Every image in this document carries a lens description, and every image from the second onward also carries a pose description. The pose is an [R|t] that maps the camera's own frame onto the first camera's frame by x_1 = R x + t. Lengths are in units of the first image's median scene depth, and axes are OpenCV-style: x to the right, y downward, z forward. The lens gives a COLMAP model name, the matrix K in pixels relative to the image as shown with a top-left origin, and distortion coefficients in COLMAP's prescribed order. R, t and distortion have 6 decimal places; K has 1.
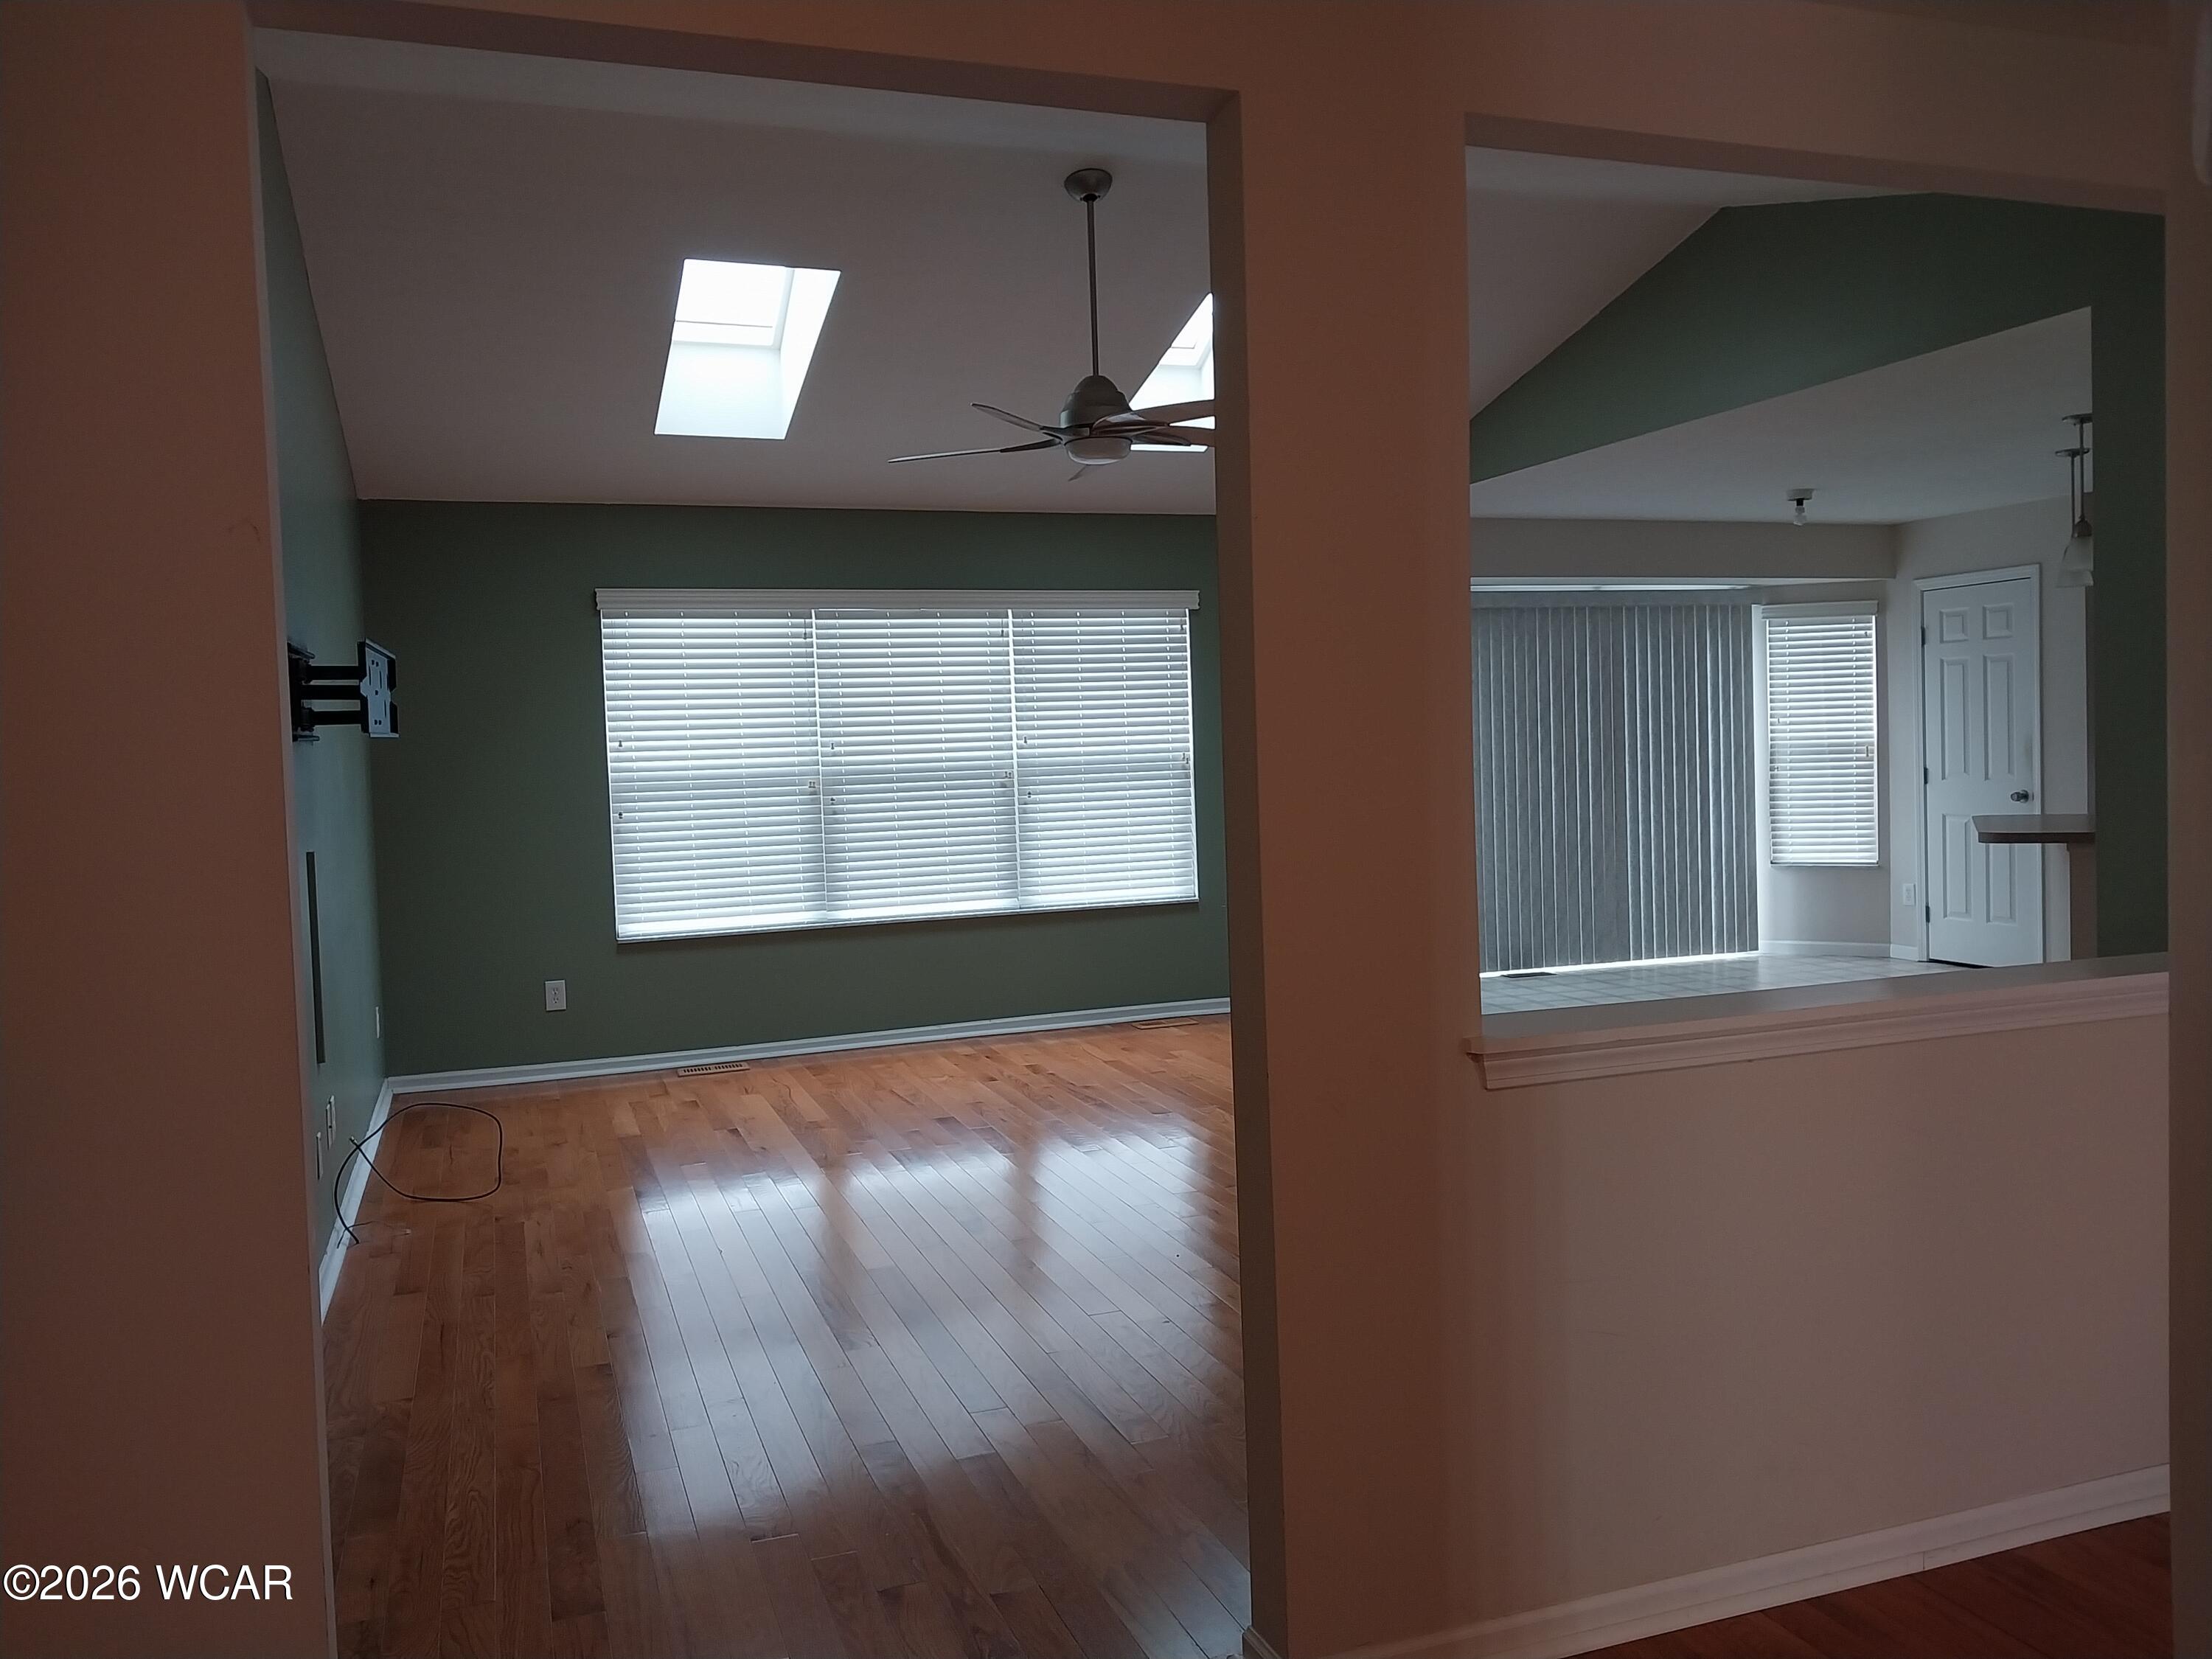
lens RADIAL K [[1720.9, 0, 1106.0], [0, 1720.9, 829.5], [0, 0, 1]] dist [0.111329, -0.167902]
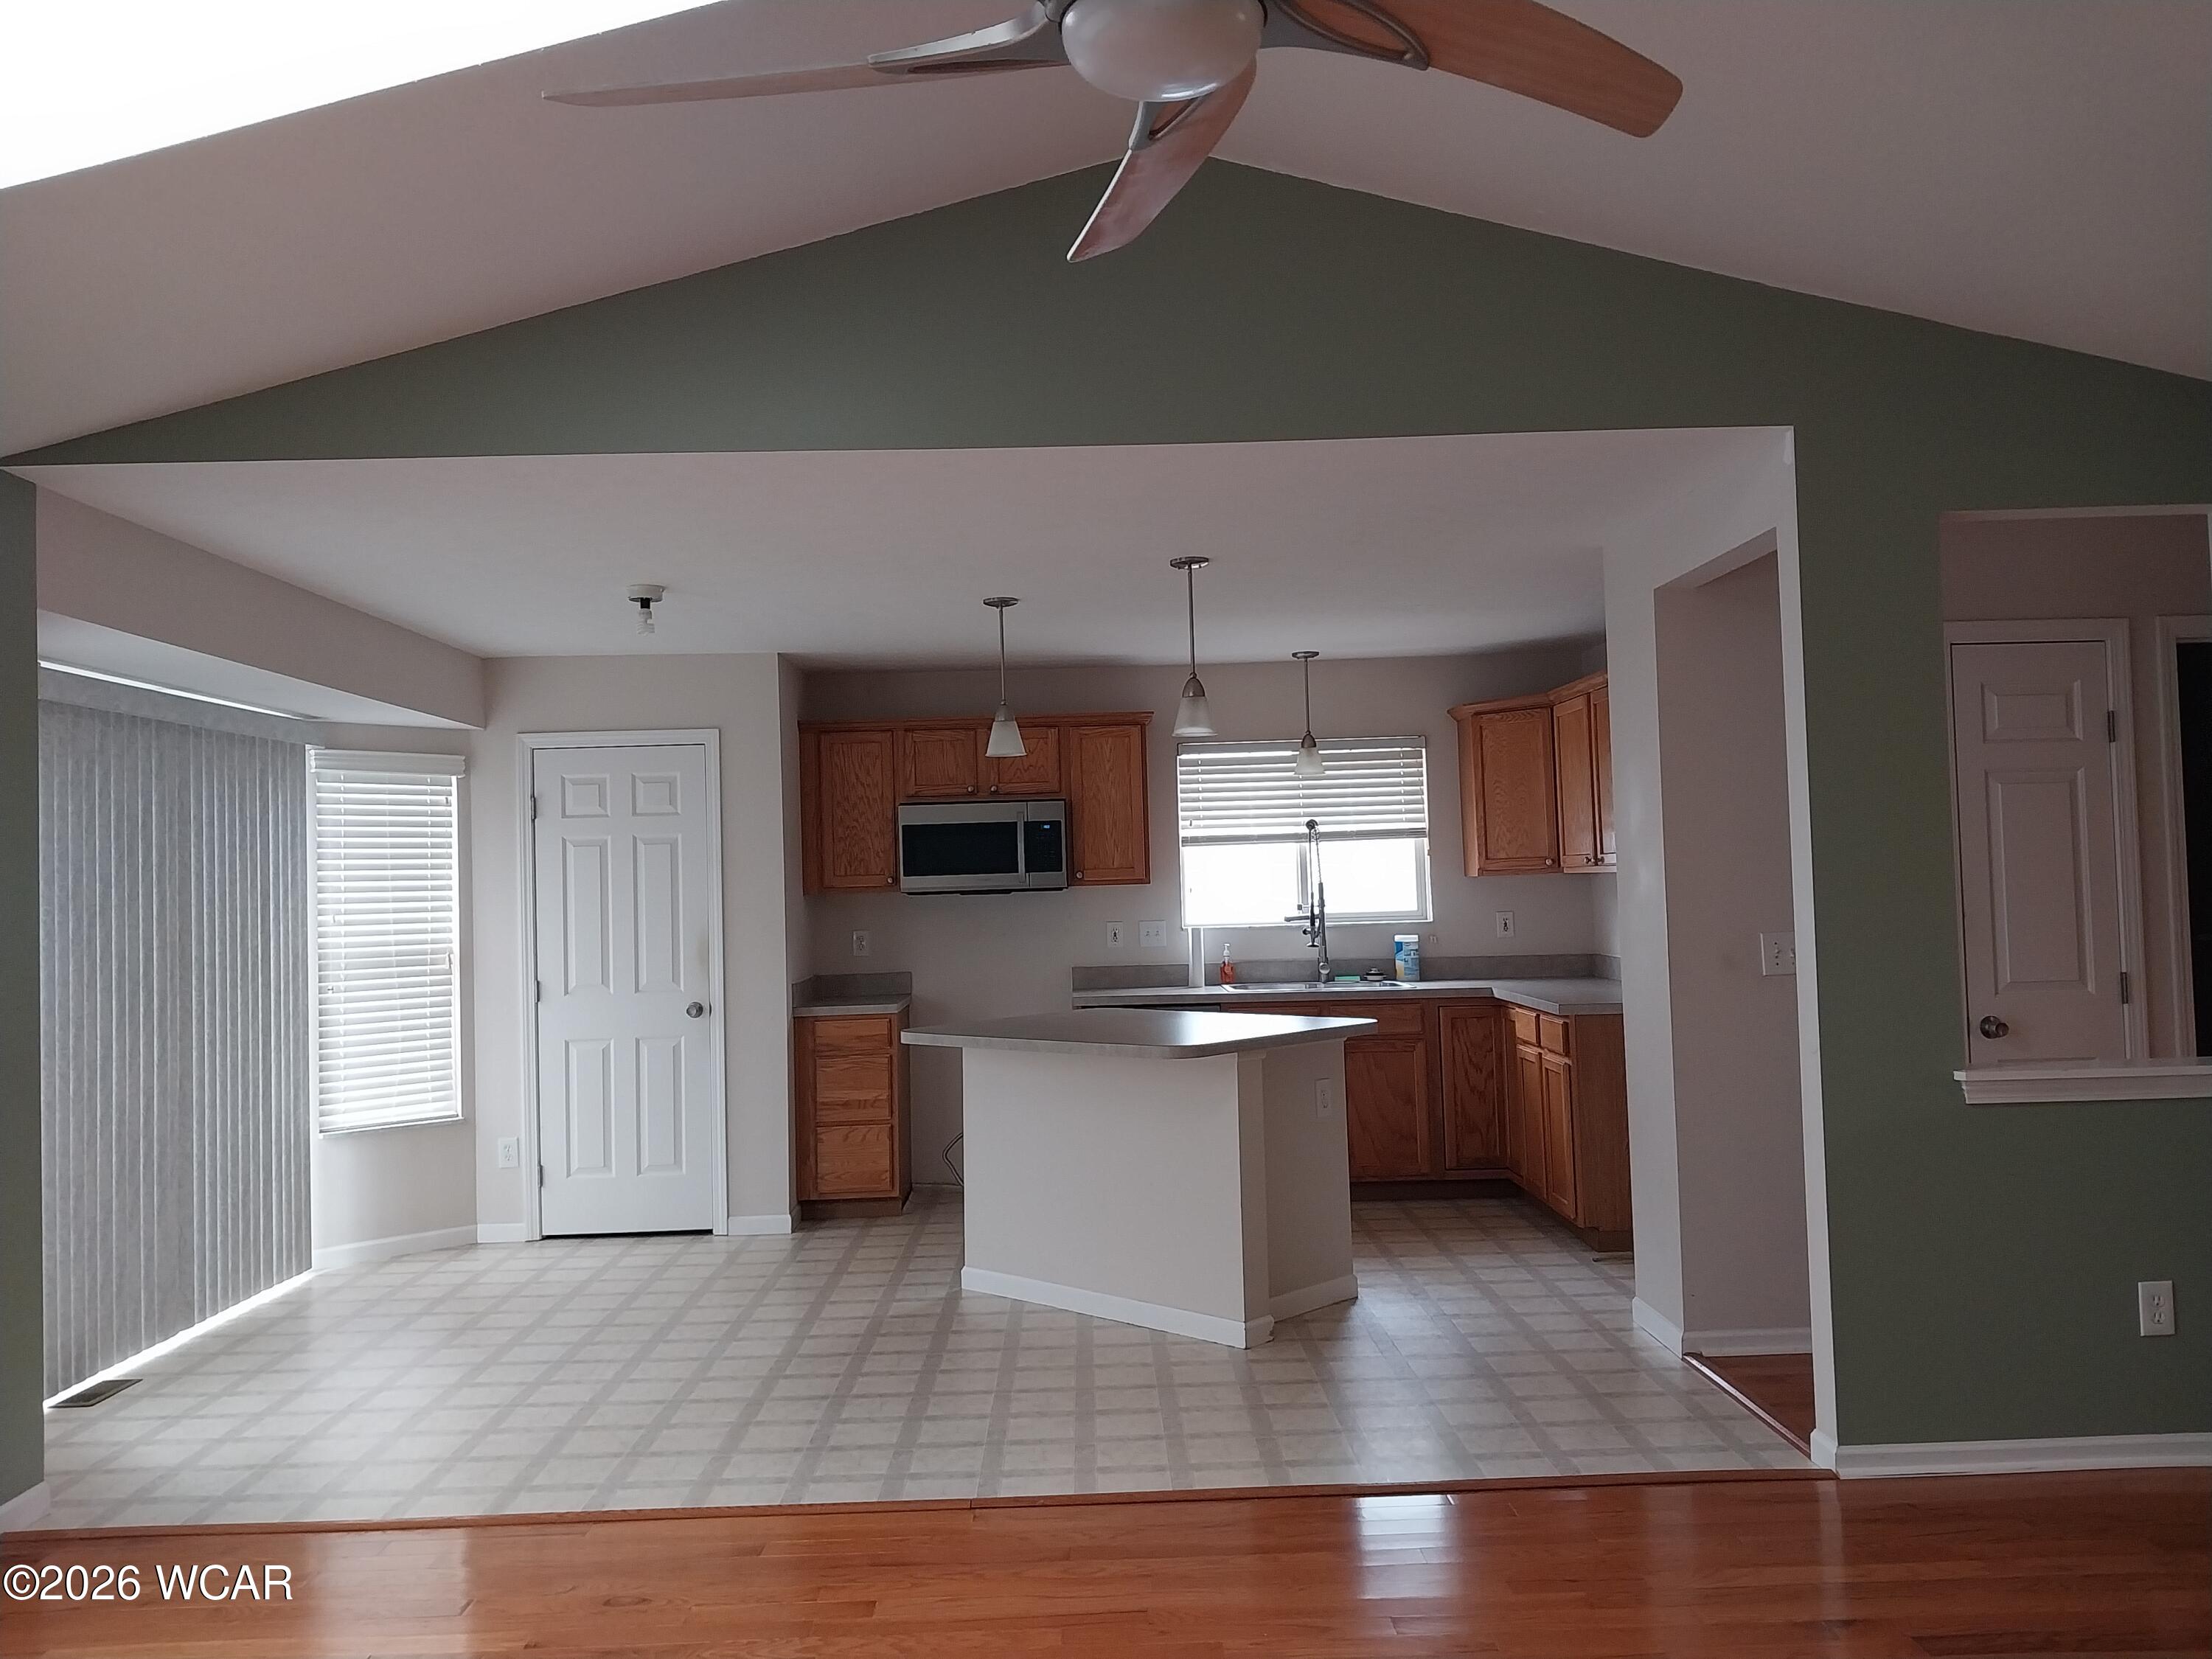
lens RADIAL K [[1720.9, 0, 1106.0], [0, 1720.9, 829.5], [0, 0, 1]] dist [0.111329, -0.167902]
pose [[0.317952, 0.051412, 0.946712, -0.206714], [0.068026, 0.994718, -0.076866, -0.030635], [-0.945663, 0.088840, 0.312776, 0.628473]]
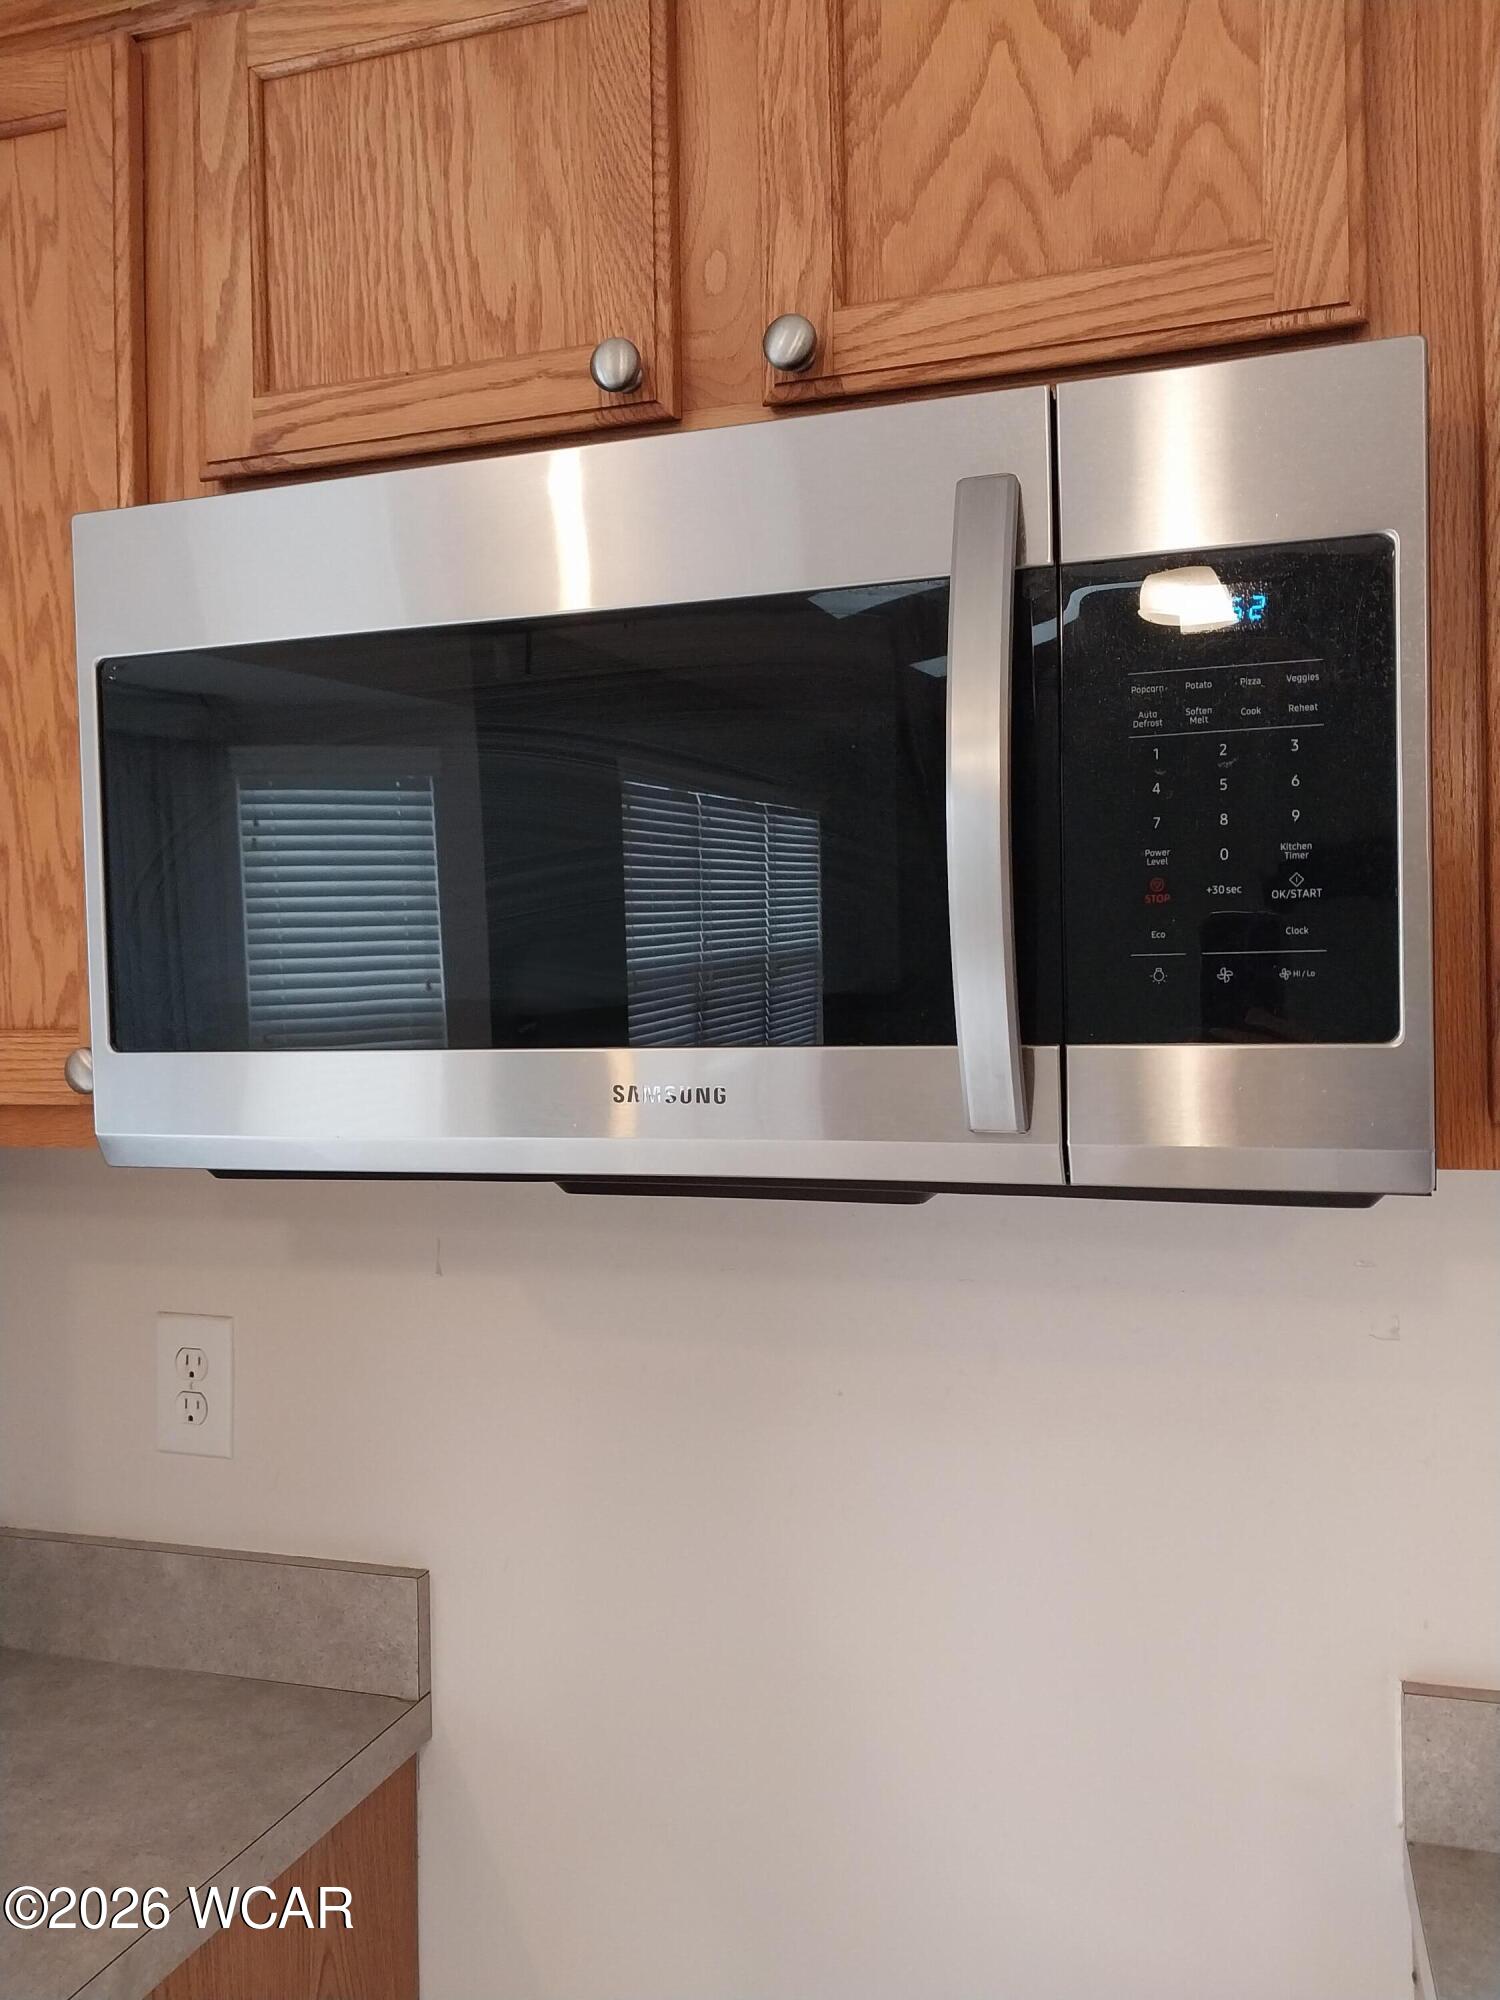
lens RADIAL K [[1556.0, 0, 757.3], [0, 1556.0, 1029.3], [0, 0, 1]] dist [0.111329, -0.167902]
pose [[0.591489, 0.018415, 0.806103, 0.605532], [0.034901, 0.998218, -0.048412, -0.080622], [-0.805557, 0.056769, 0.589792, 0.931260]]
